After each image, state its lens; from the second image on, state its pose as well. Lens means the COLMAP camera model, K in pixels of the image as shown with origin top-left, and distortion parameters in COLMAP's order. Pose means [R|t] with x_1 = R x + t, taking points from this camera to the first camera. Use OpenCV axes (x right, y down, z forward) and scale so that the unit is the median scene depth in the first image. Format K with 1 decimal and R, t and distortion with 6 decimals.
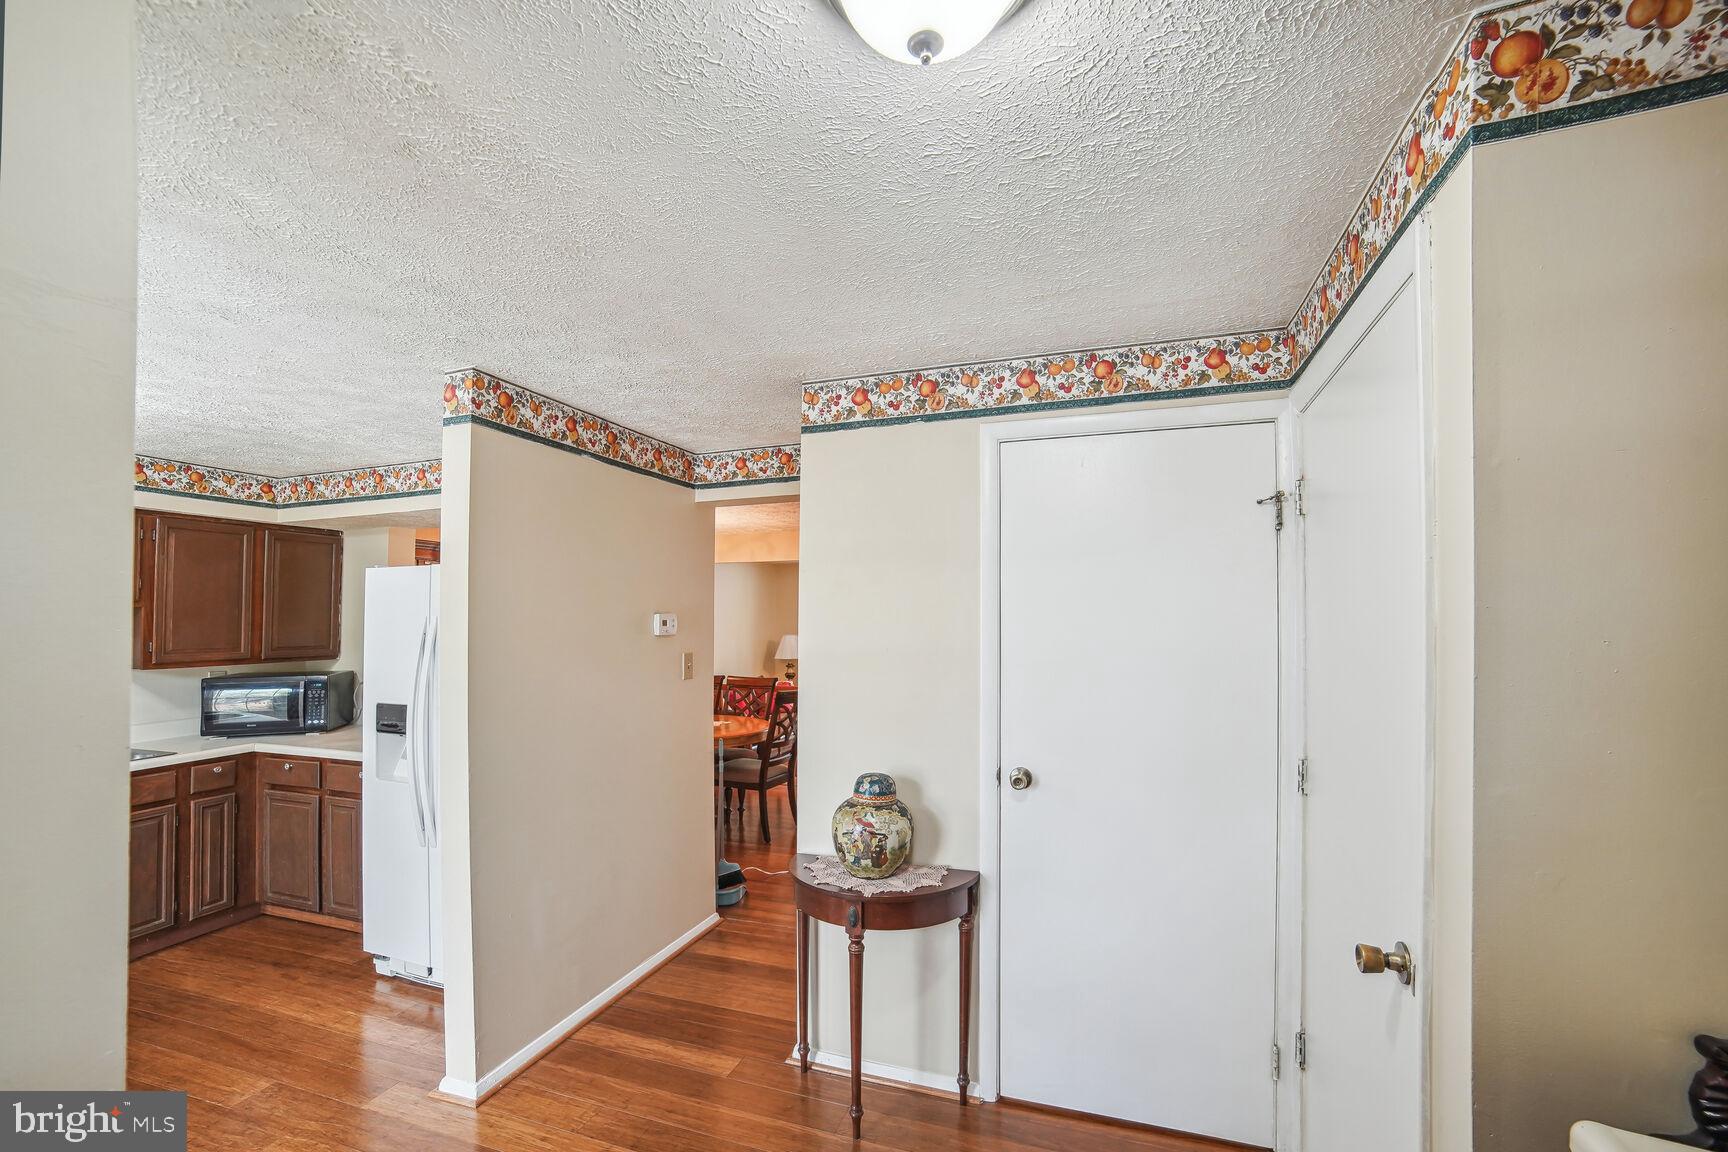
lens RADIAL K [[708.4, 0, 872.6], [0, 708.4, 610.5], [0, 0, 1]] dist [-0.004530, -0.000293]
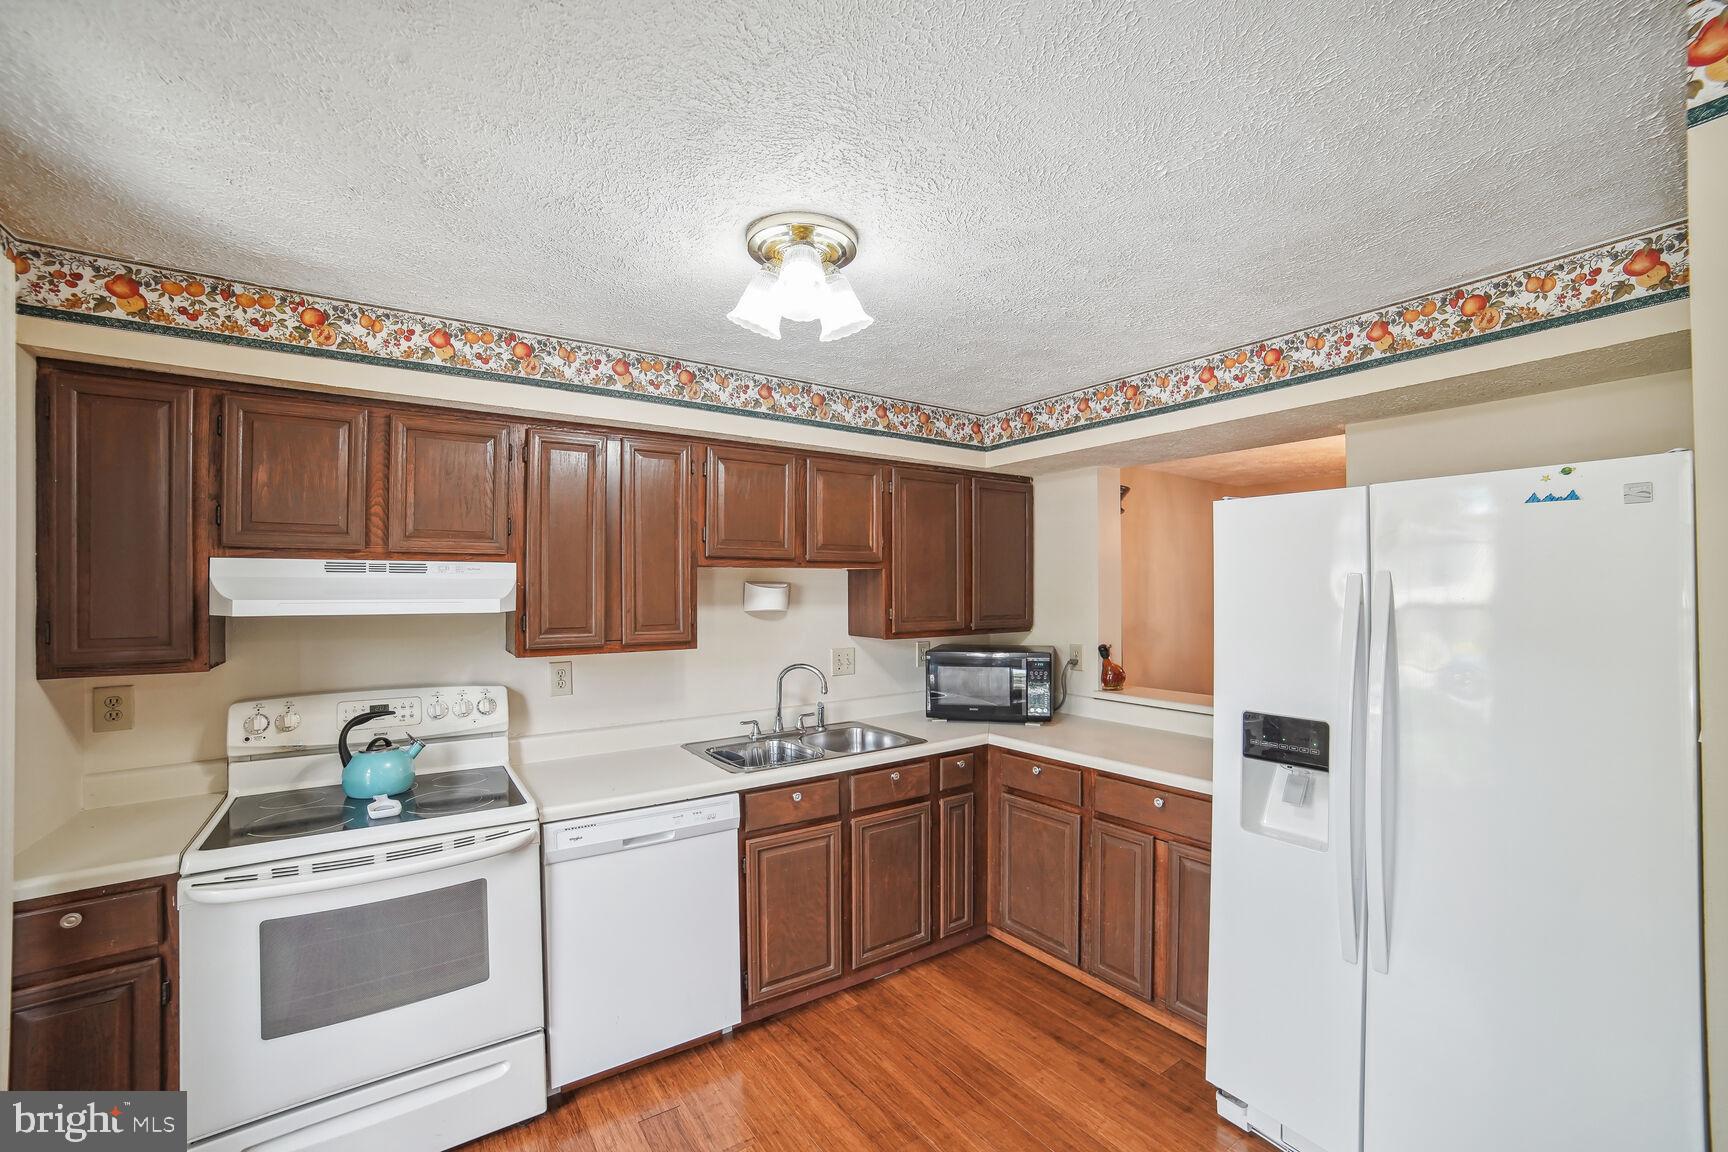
lens RADIAL K [[747.5, 0, 857.4], [0, 747.5, 587.4], [0, 0, 1]] dist [-0.013741, 0.001878]
pose [[0.810465, 0.003846, -0.585775, -0.484926], [0.007960, 0.999814, 0.017577, 0.000700], [0.585733, -0.018908, 0.810283, 0.205559]]
